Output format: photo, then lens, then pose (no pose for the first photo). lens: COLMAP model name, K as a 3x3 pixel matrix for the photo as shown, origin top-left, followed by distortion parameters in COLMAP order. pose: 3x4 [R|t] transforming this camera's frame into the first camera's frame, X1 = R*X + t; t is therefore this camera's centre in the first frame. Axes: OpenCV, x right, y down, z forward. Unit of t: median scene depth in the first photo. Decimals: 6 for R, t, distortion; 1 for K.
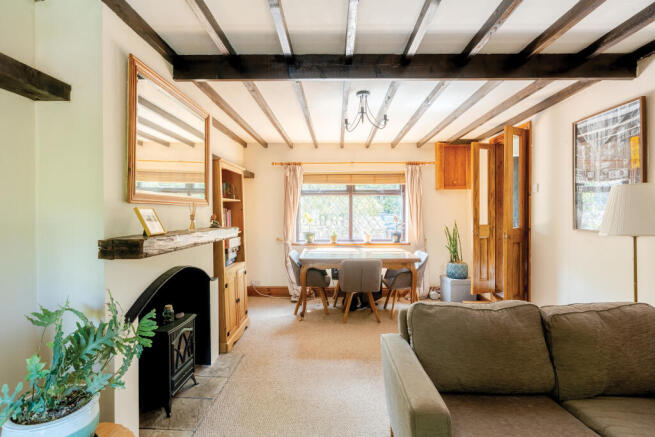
lens RADIAL K [[310.3, 0, 327.9], [0, 310.3, 215.4], [0, 0, 1]] dist [0.000560, 0.000003]
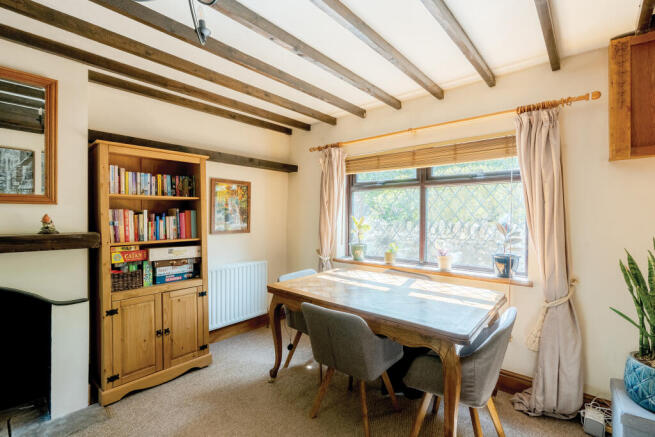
lens RADIAL K [[296.9, 0, 329.3], [0, 296.9, 215.9], [0, 0, 1]] dist [-0.010441, 0.004482]
pose [[0.771531, 0.007275, -0.636151, 0.312359], [-0.012721, 0.999911, -0.003994, -0.004190], [0.636065, 0.011174, 0.771555, 0.473155]]
